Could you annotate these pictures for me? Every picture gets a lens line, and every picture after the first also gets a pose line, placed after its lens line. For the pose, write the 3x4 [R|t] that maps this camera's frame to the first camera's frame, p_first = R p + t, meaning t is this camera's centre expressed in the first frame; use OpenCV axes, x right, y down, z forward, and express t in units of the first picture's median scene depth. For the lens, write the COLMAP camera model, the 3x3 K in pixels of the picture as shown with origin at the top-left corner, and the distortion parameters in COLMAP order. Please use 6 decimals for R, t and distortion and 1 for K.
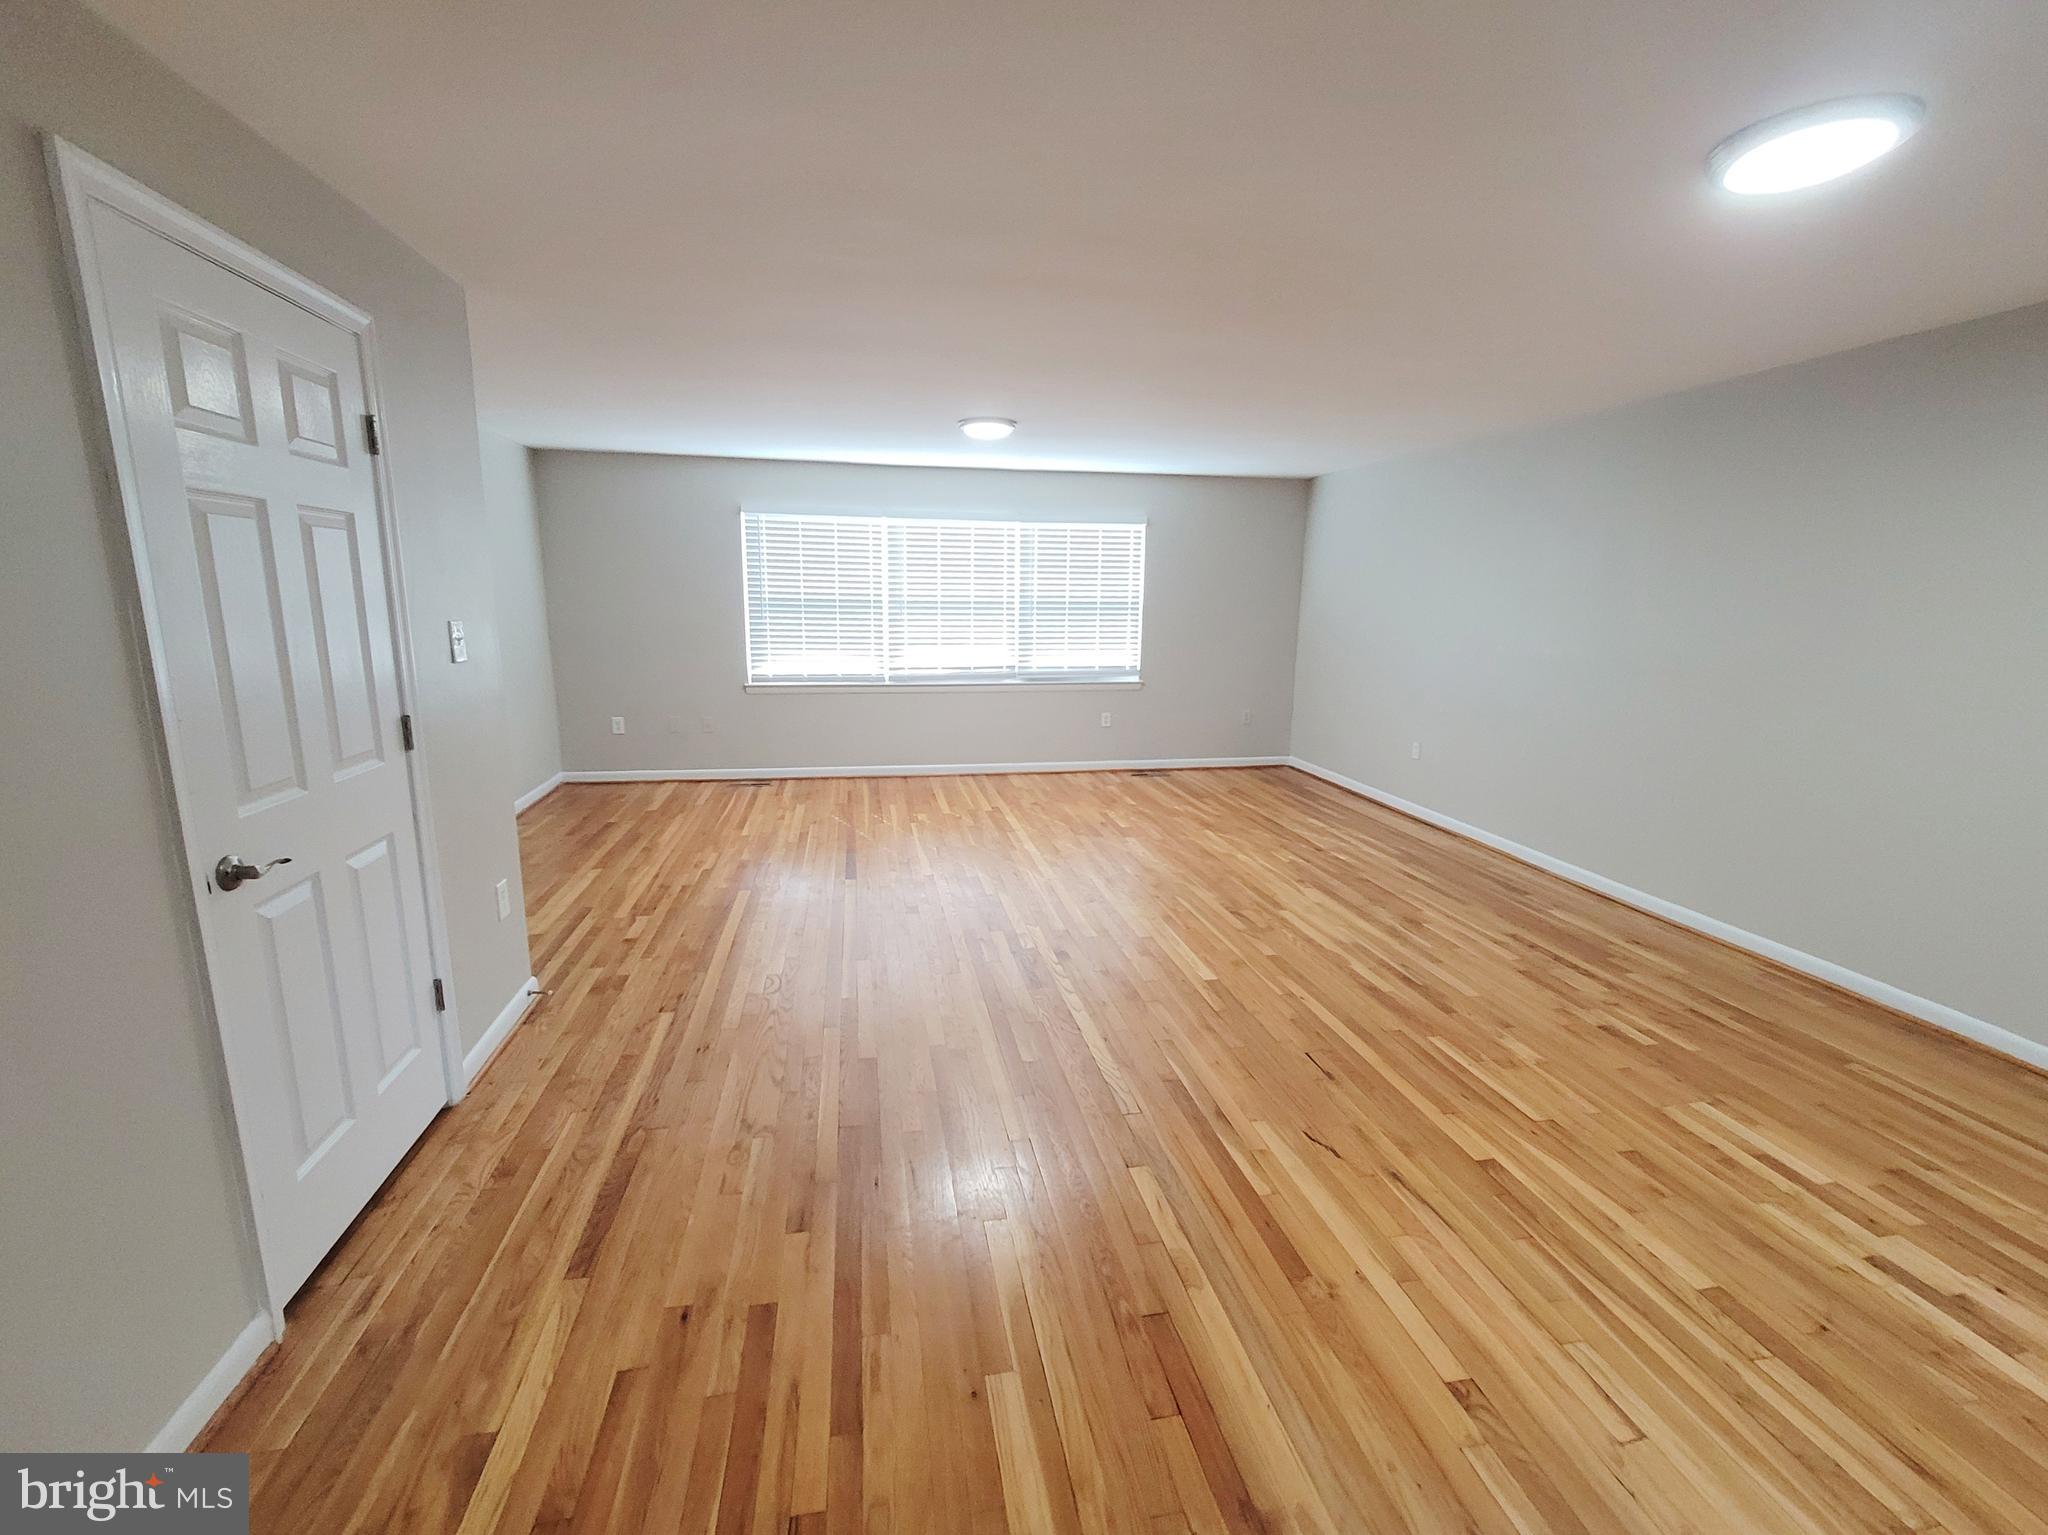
lens RADIAL K [[867.1, 0, 1010.0], [0, 867.1, 761.7], [0, 0, 1]] dist [-0.011585, 0.000016]
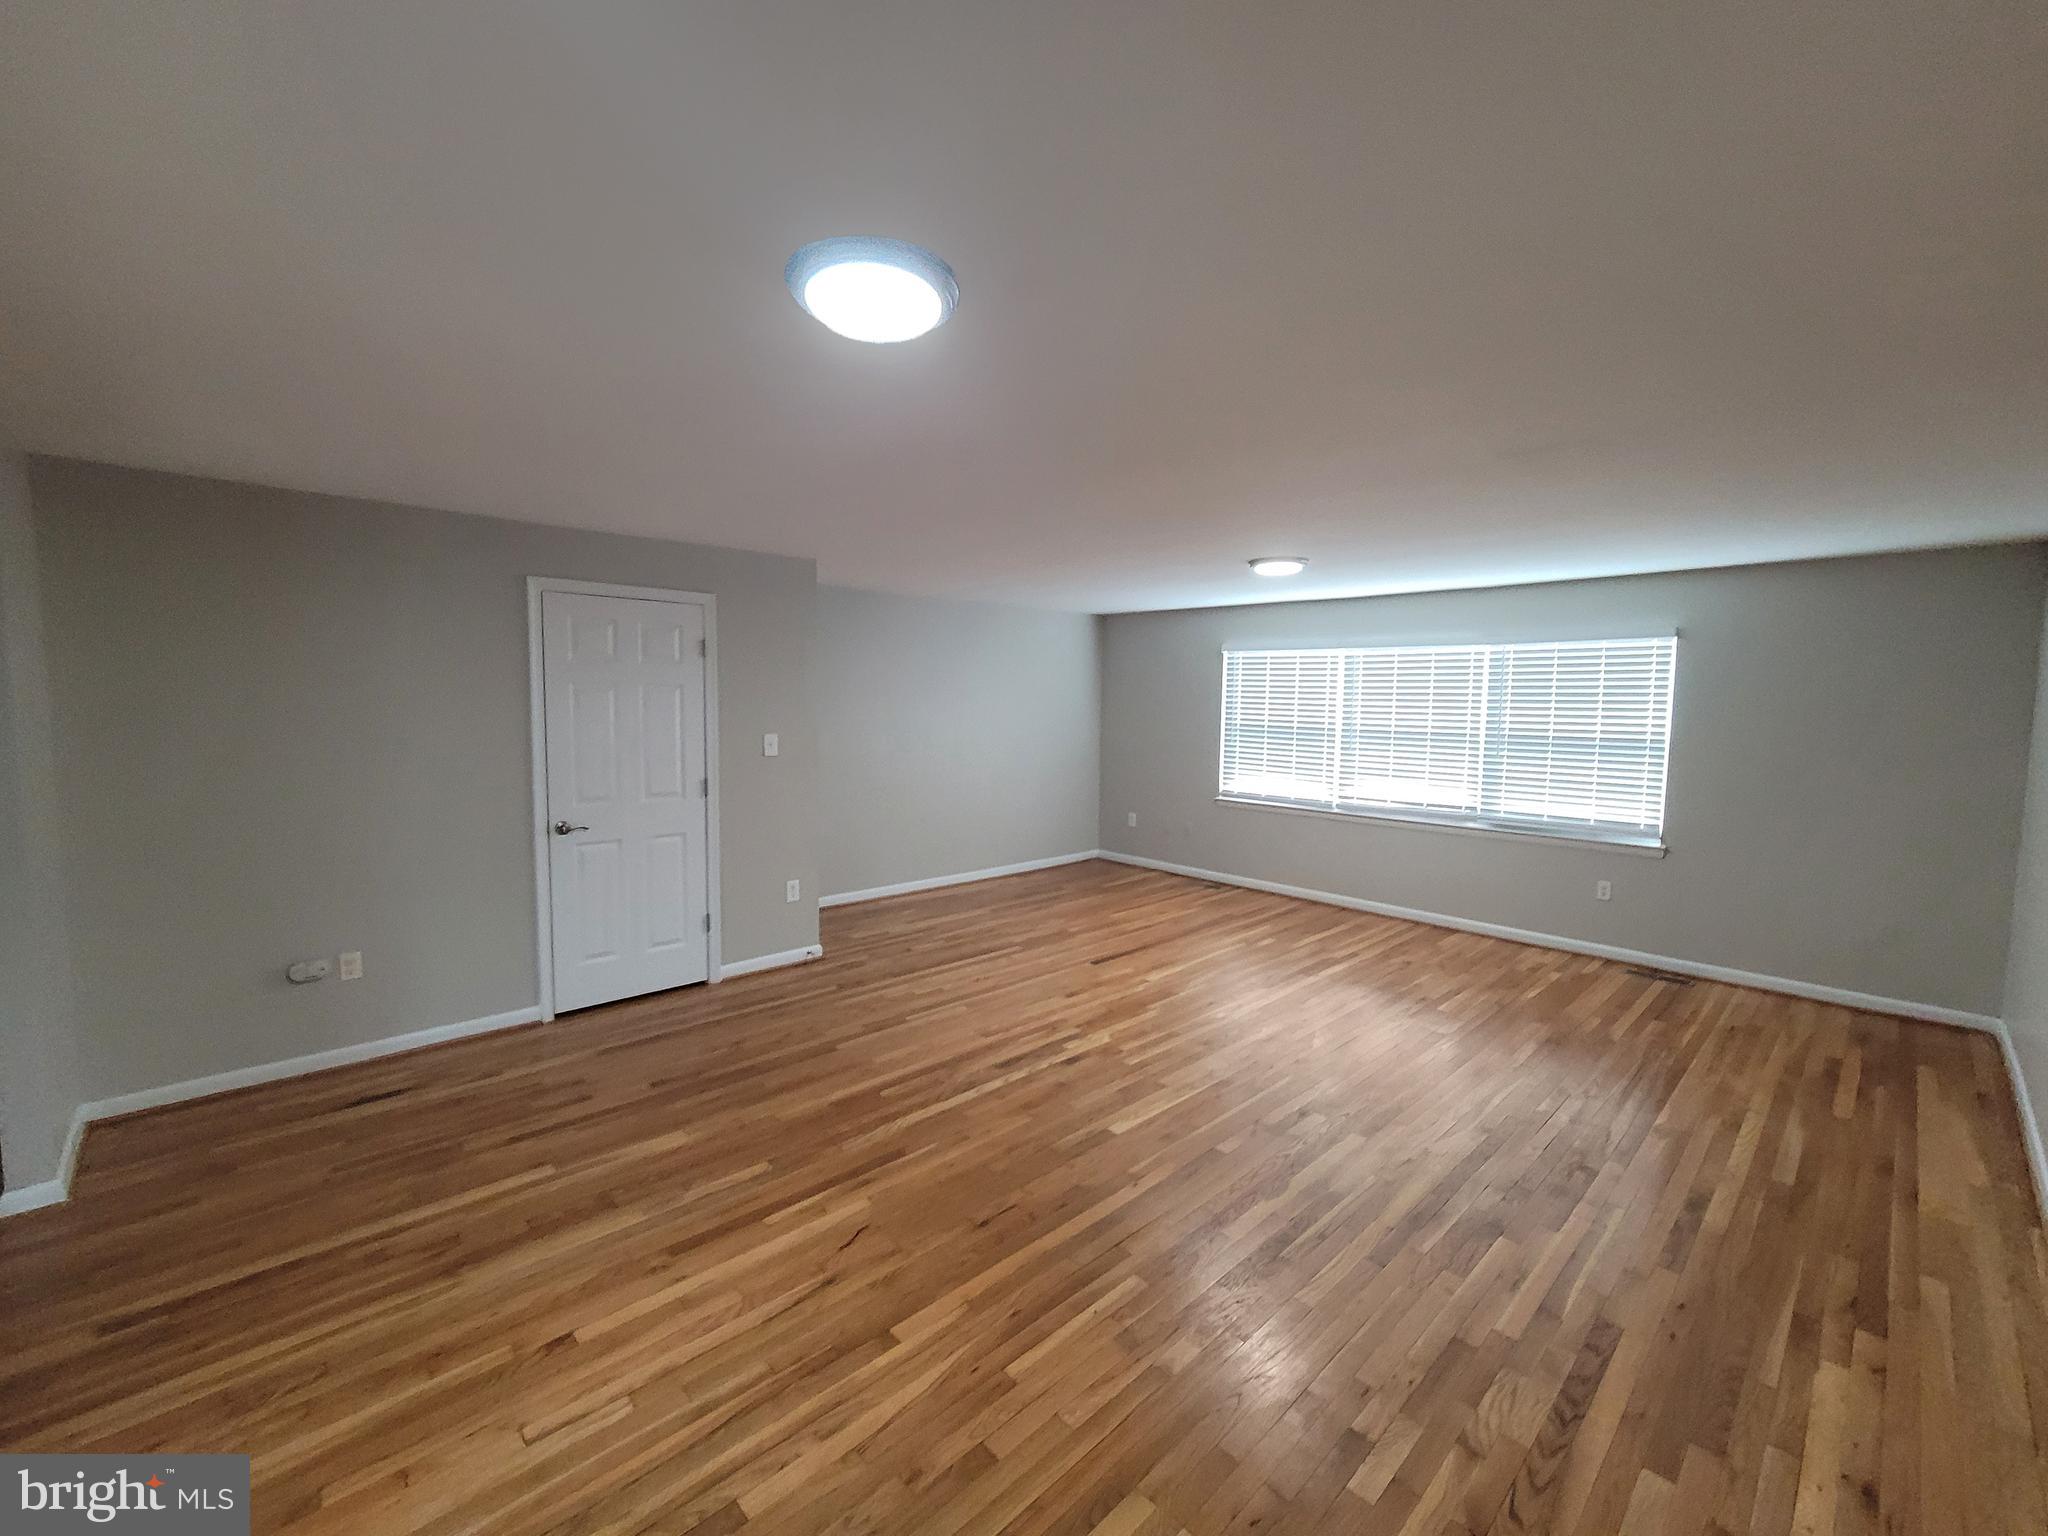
lens RADIAL K [[826.4, 0, 1024.0], [0, 826.4, 768.0], [0, 0, 1]] dist [-0.012467, -0.000127]
pose [[0.551517, 0.065389, -0.831597, 0.471628], [-0.169219, 0.984965, -0.034778, -0.048404], [0.816819, 0.159902, 0.554290, 0.186501]]
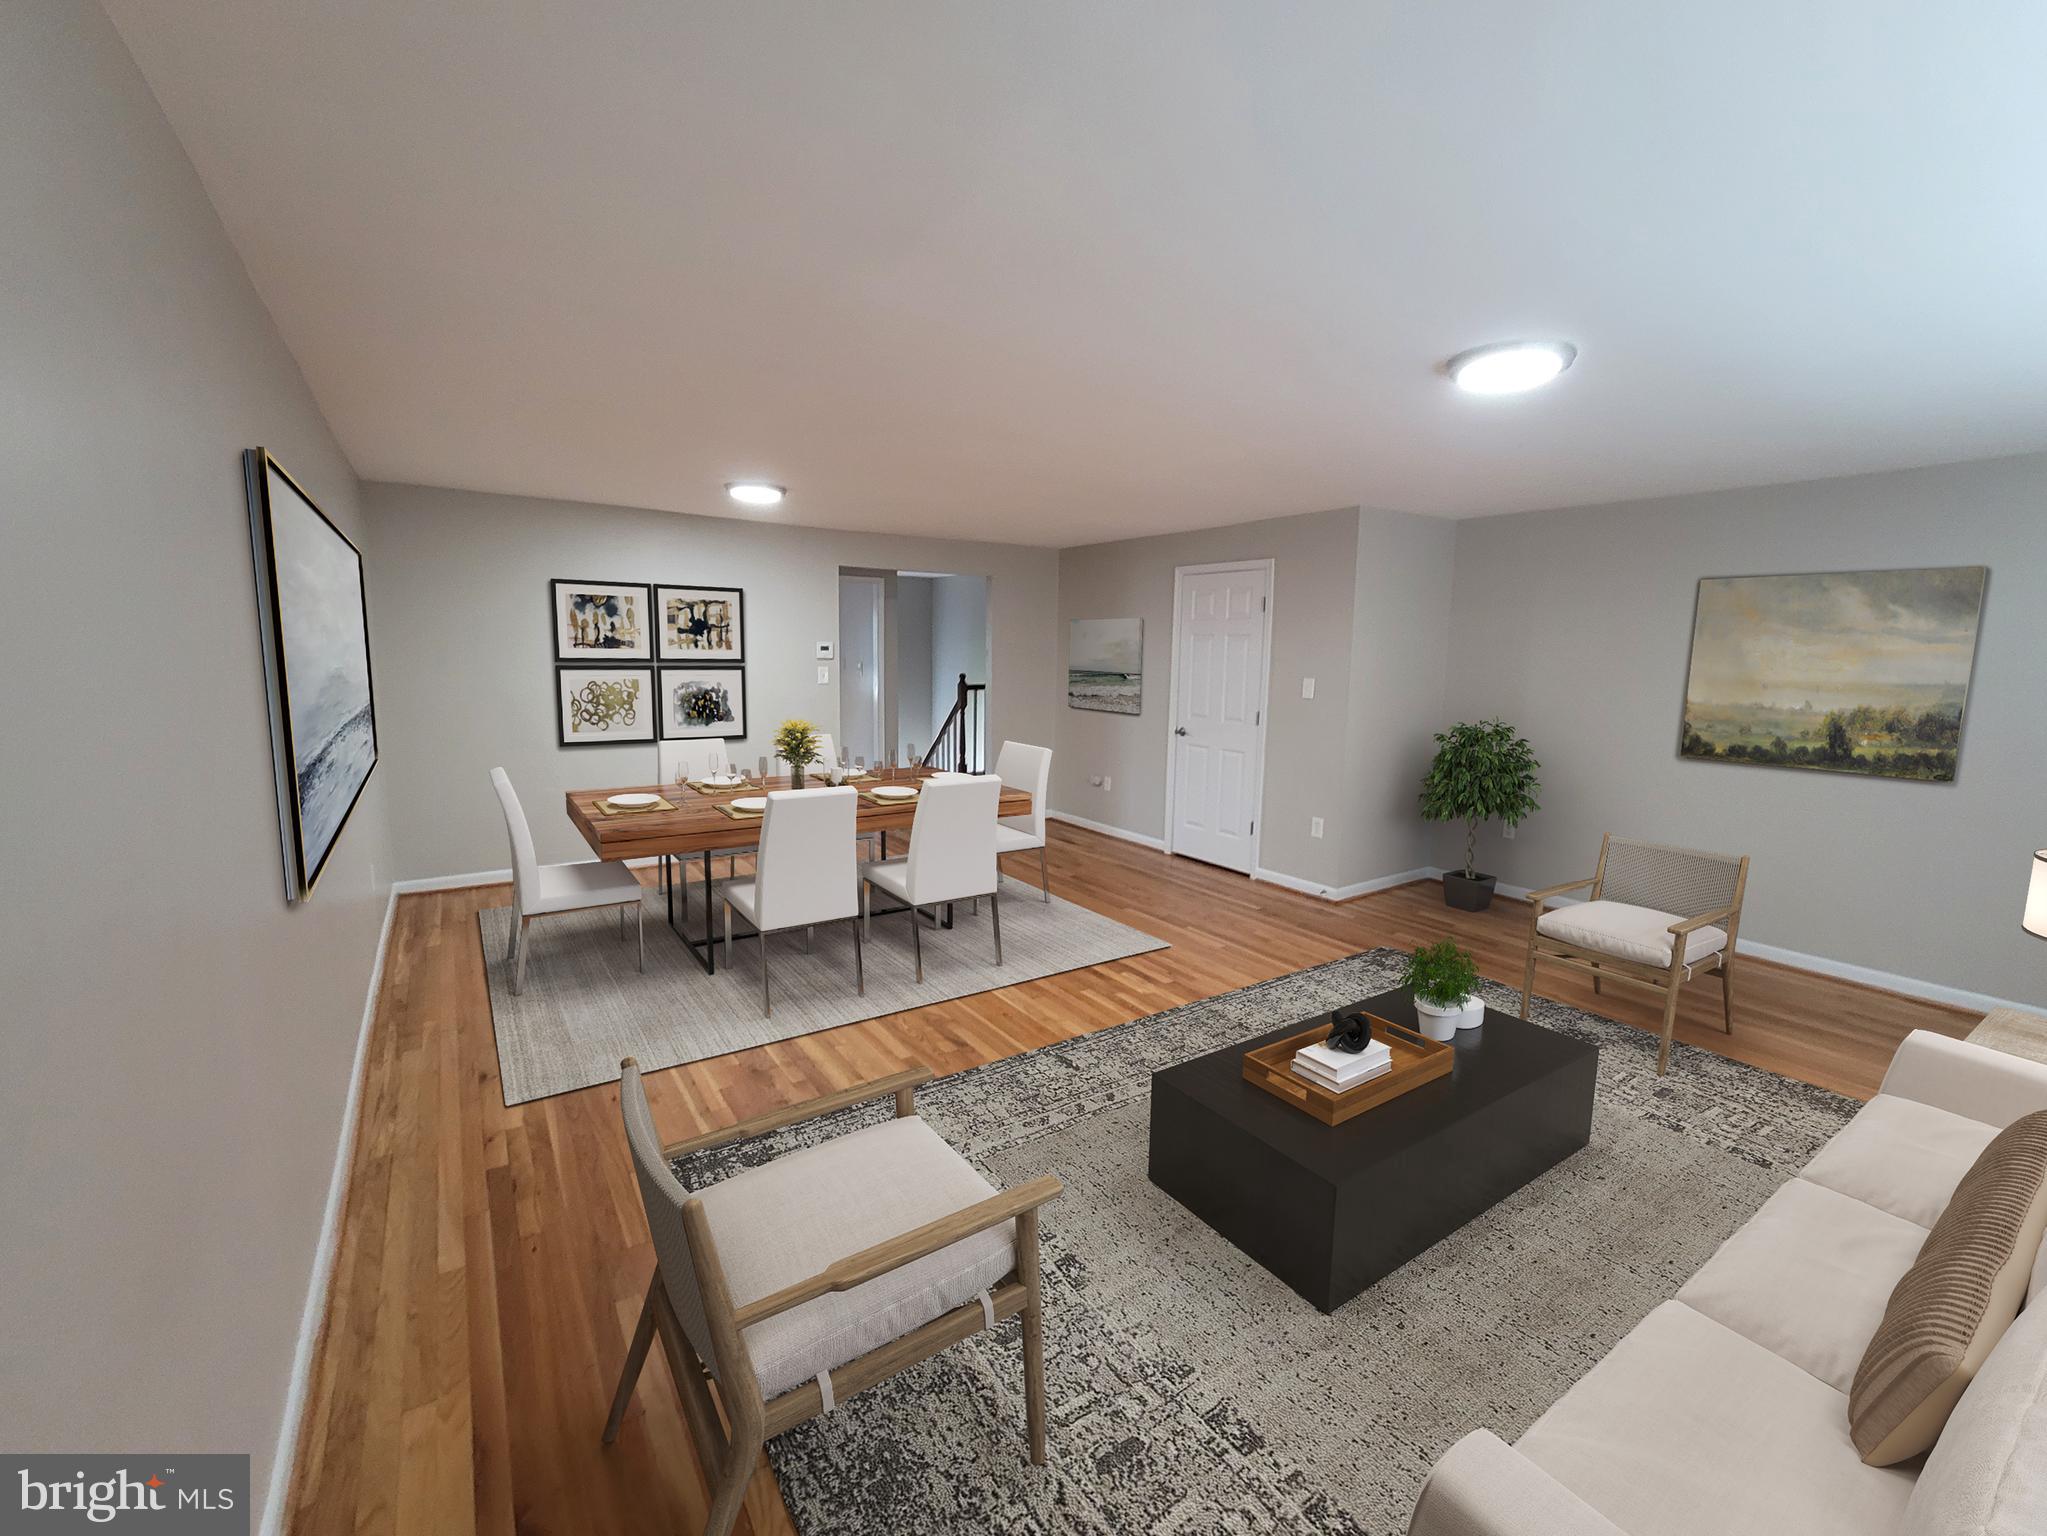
lens RADIAL K [[866.7, 0, 1009.5], [0, 866.7, 762.2], [0, 0, 1]] dist [-0.011585, 0.000016]
pose [[-0.918110, 0.028907, -0.395270, 0.340311], [-0.100968, 0.947369, 0.303806, -0.213491], [0.383248, 0.318837, -0.866870, 1.043543]]
